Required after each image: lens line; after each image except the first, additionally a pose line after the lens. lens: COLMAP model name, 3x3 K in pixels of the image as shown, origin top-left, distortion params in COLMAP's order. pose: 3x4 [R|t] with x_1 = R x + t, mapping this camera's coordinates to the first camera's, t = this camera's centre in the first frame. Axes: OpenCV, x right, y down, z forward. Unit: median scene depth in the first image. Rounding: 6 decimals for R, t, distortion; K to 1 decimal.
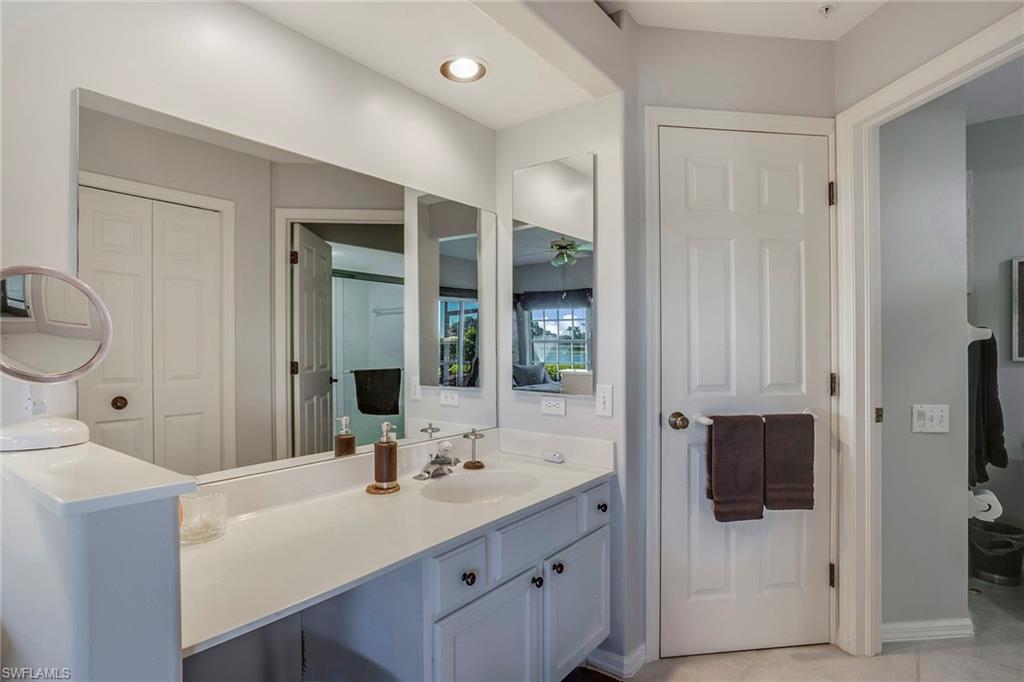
lens RADIAL K [[523.4, 0, 510.6], [0, 523.4, 344.6], [0, 0, 1]] dist [-0.048507, 0.031901]
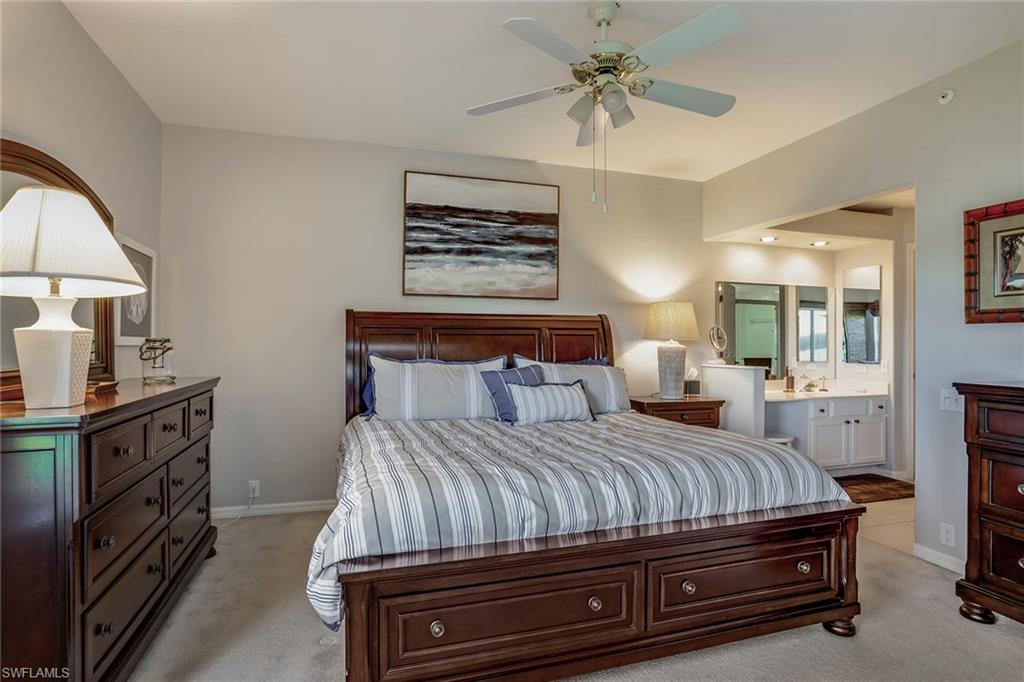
lens RADIAL K [[523.4, 0, 510.6], [0, 523.4, 344.6], [0, 0, 1]] dist [-0.048507, 0.031901]
pose [[0.815175, 0.003529, -0.579204, 0.156376], [-0.000872, 0.999988, 0.004865, -0.006089], [0.579214, -0.003461, 0.815168, -2.131420]]
